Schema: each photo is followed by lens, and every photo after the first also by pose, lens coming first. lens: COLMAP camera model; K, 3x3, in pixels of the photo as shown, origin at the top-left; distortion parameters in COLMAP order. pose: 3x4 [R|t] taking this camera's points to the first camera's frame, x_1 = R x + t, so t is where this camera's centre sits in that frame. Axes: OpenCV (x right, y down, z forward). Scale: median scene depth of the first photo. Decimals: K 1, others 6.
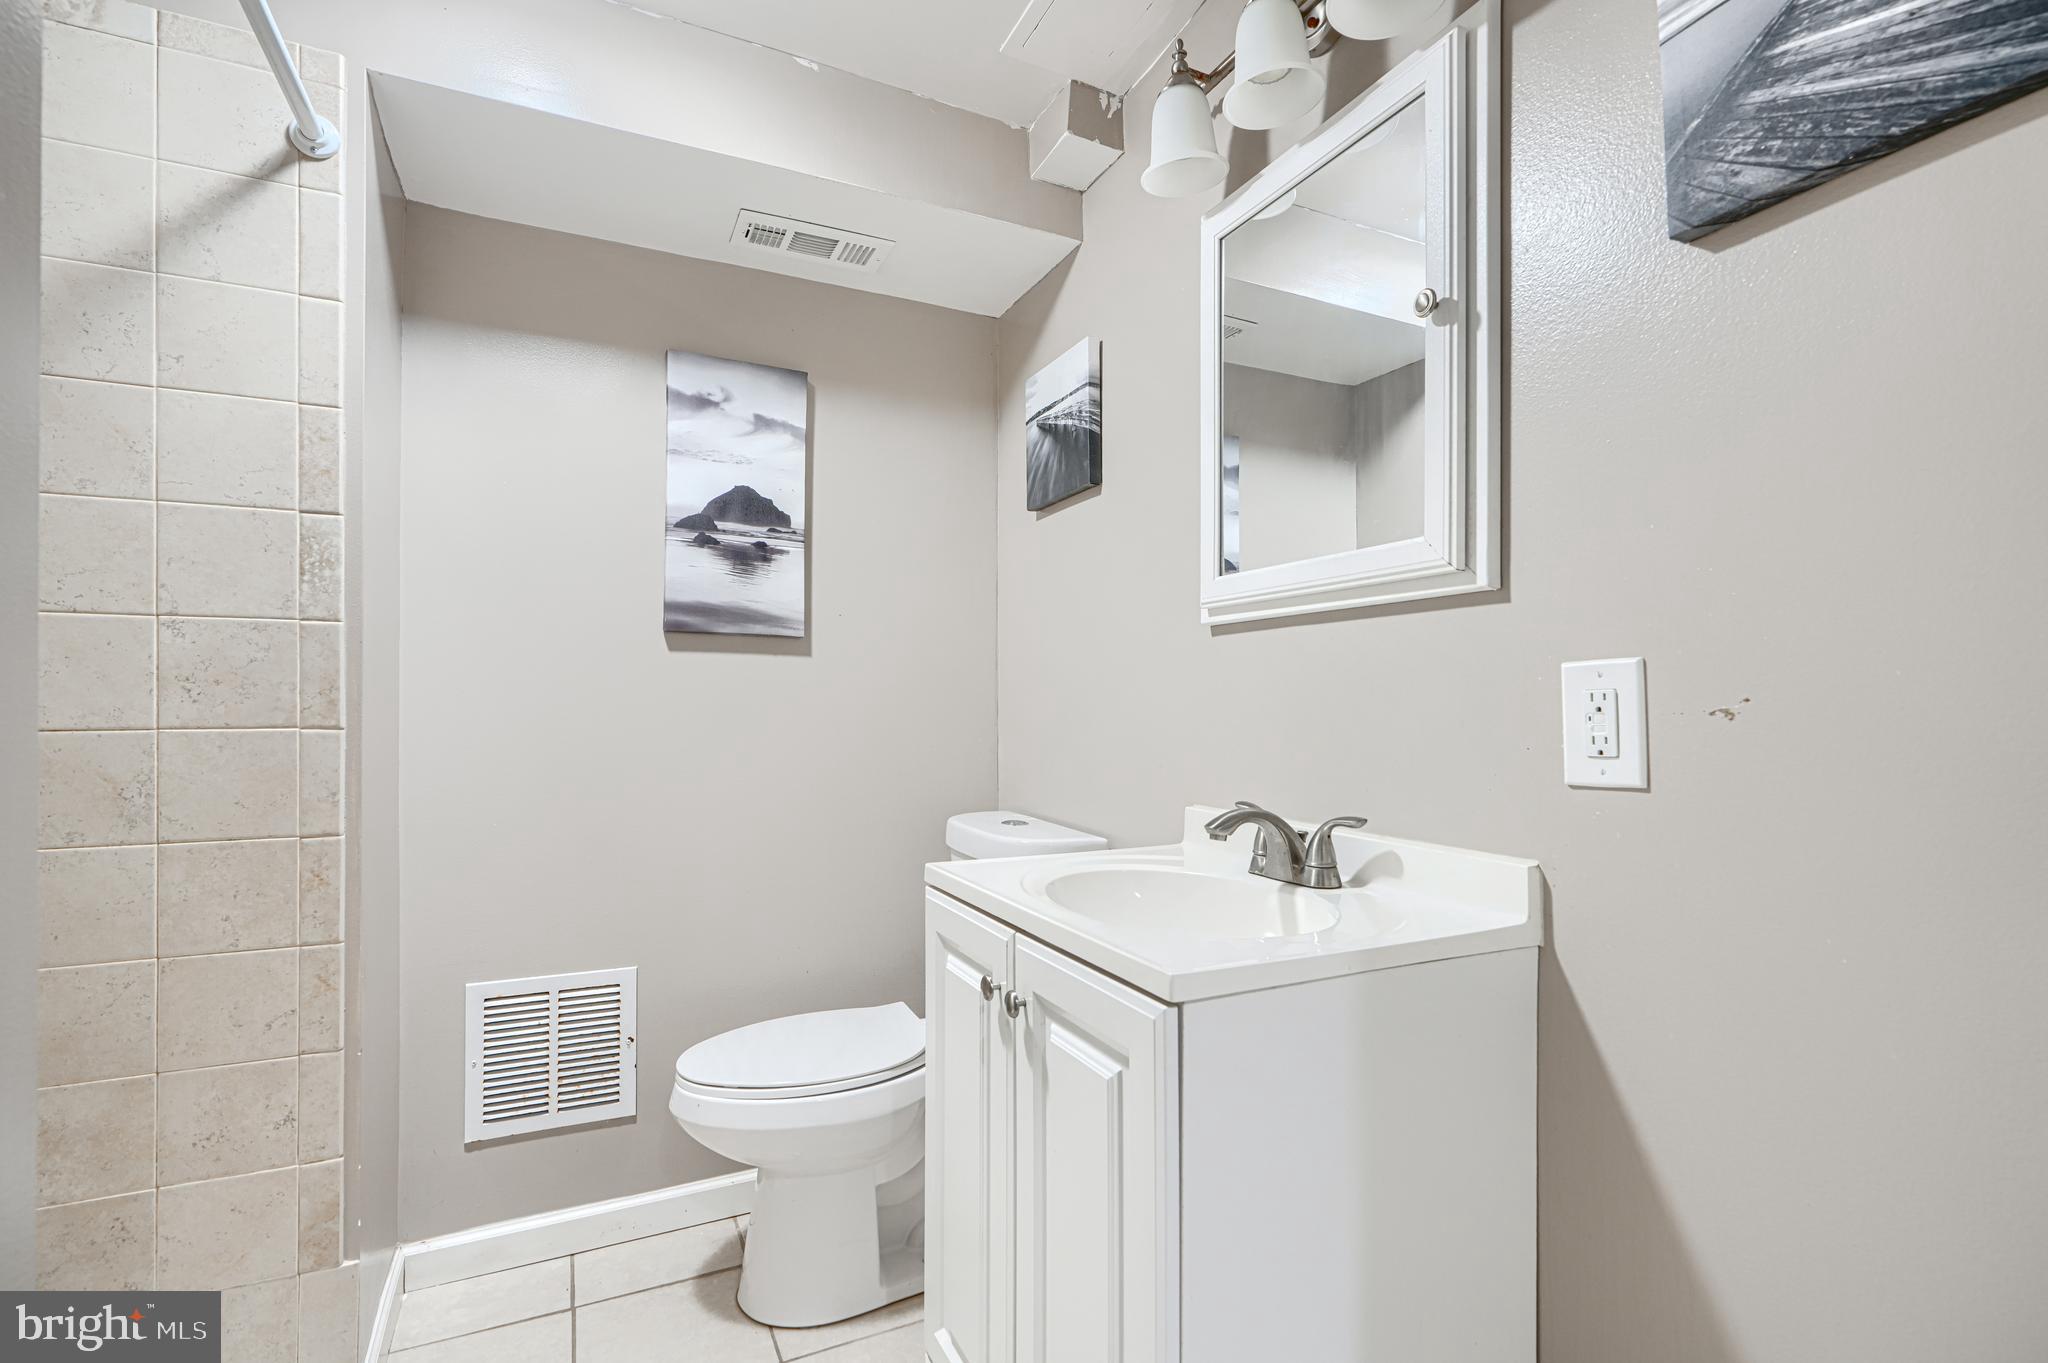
lens RADIAL K [[917.9, 0, 1008.6], [0, 917.9, 697.9], [0, 0, 1]] dist [0.002046, 0.000103]
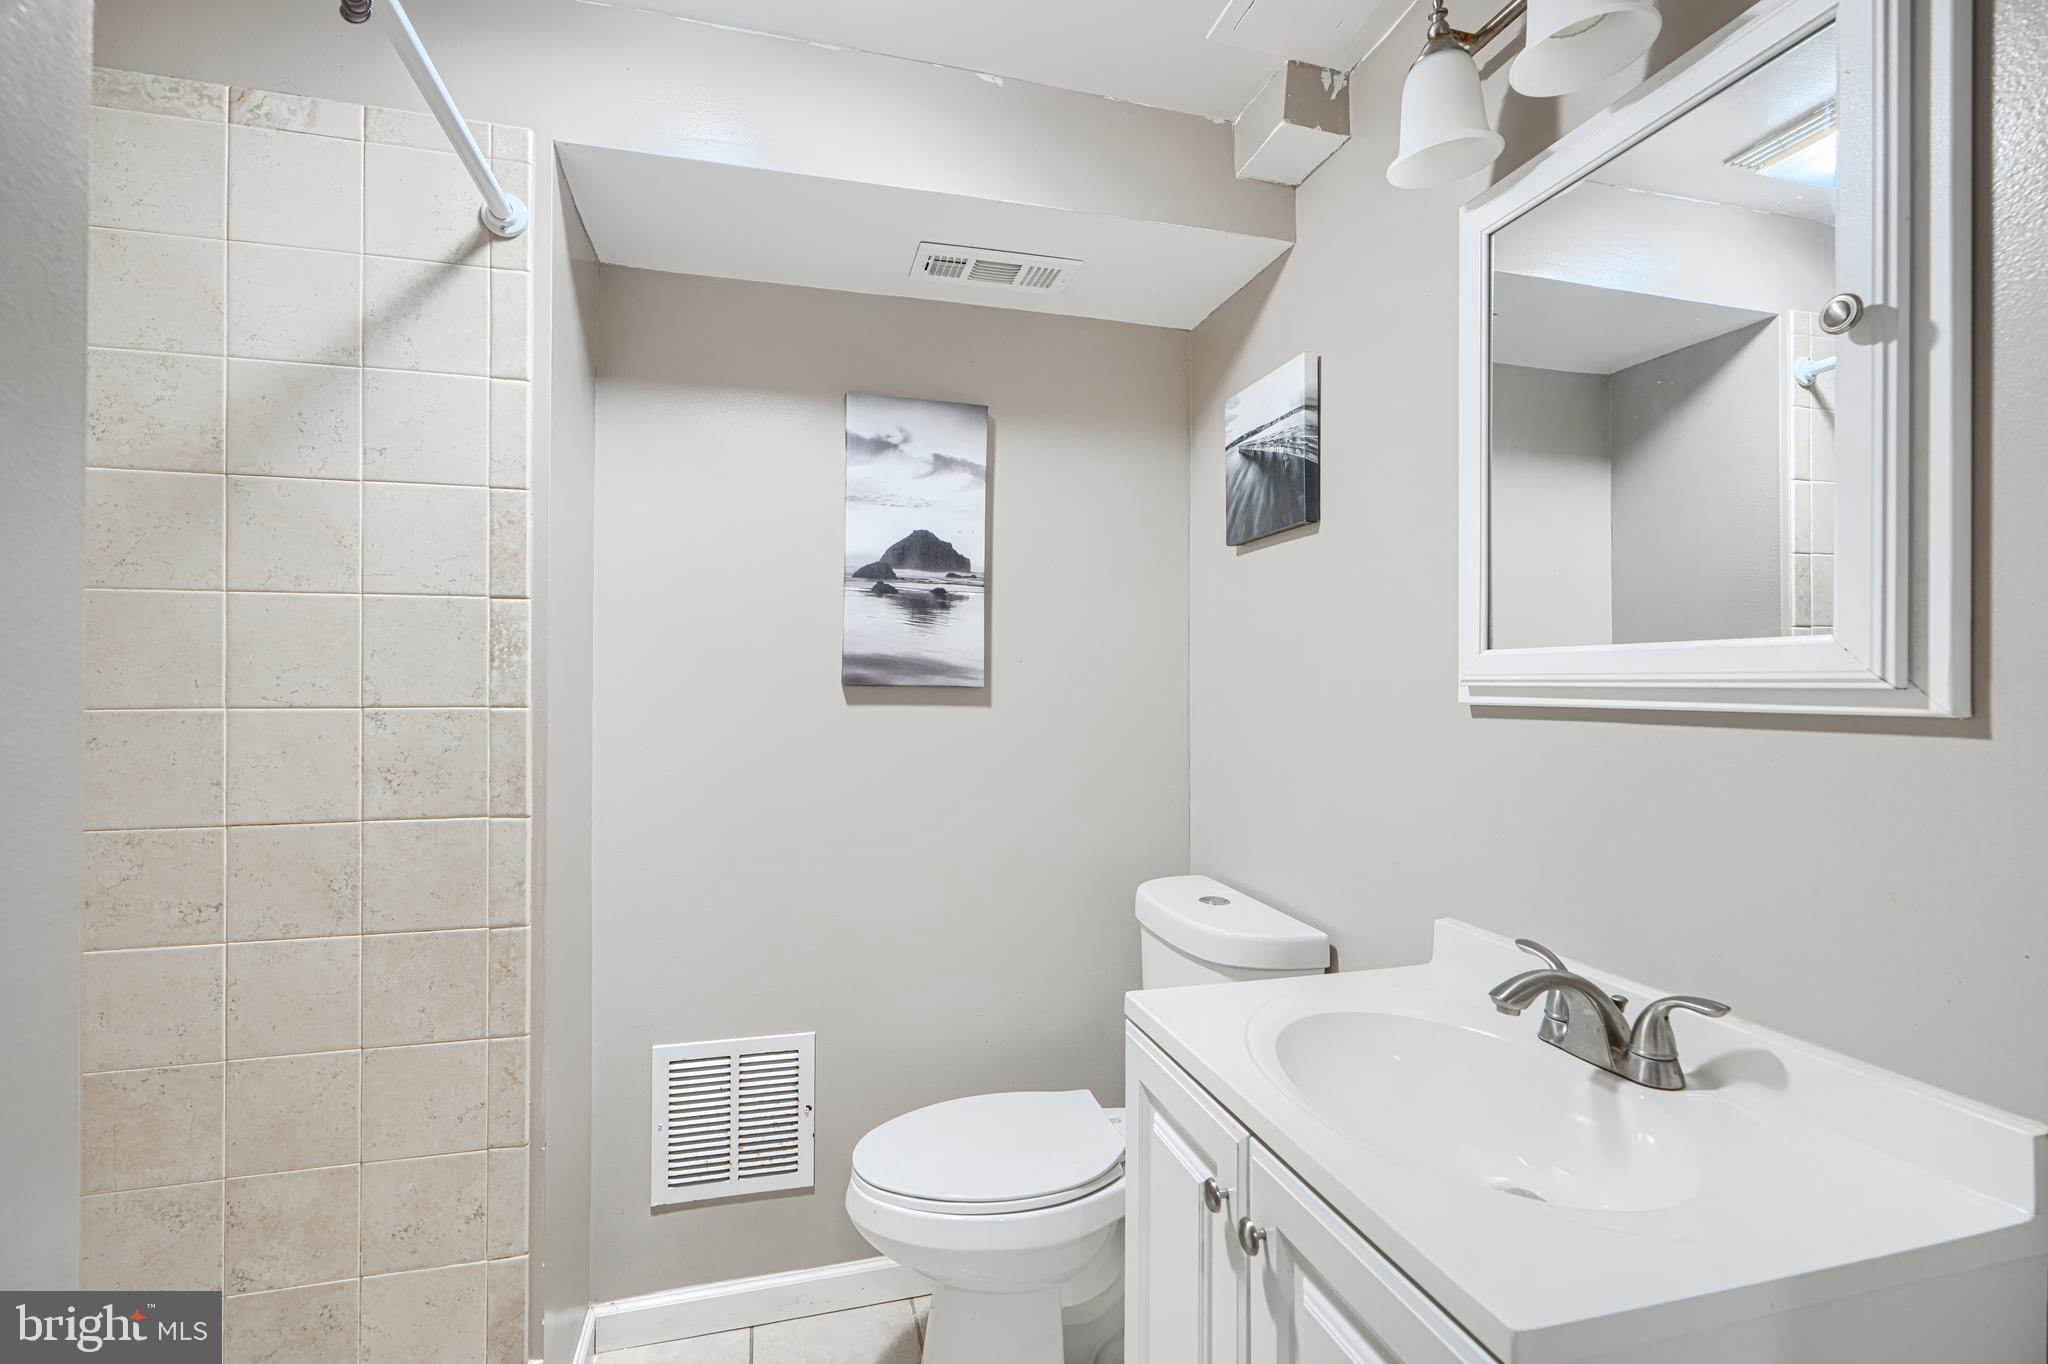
lens RADIAL K [[917.9, 0, 1008.6], [0, 917.9, 698.4], [0, 0, 1]] dist [0.002046, 0.000103]
pose [[0.982878, 0.003351, -0.184224, -0.039159], [-0.002733, 0.999990, 0.003608, -0.095662], [0.184235, -0.003043, 0.982878, 0.126731]]
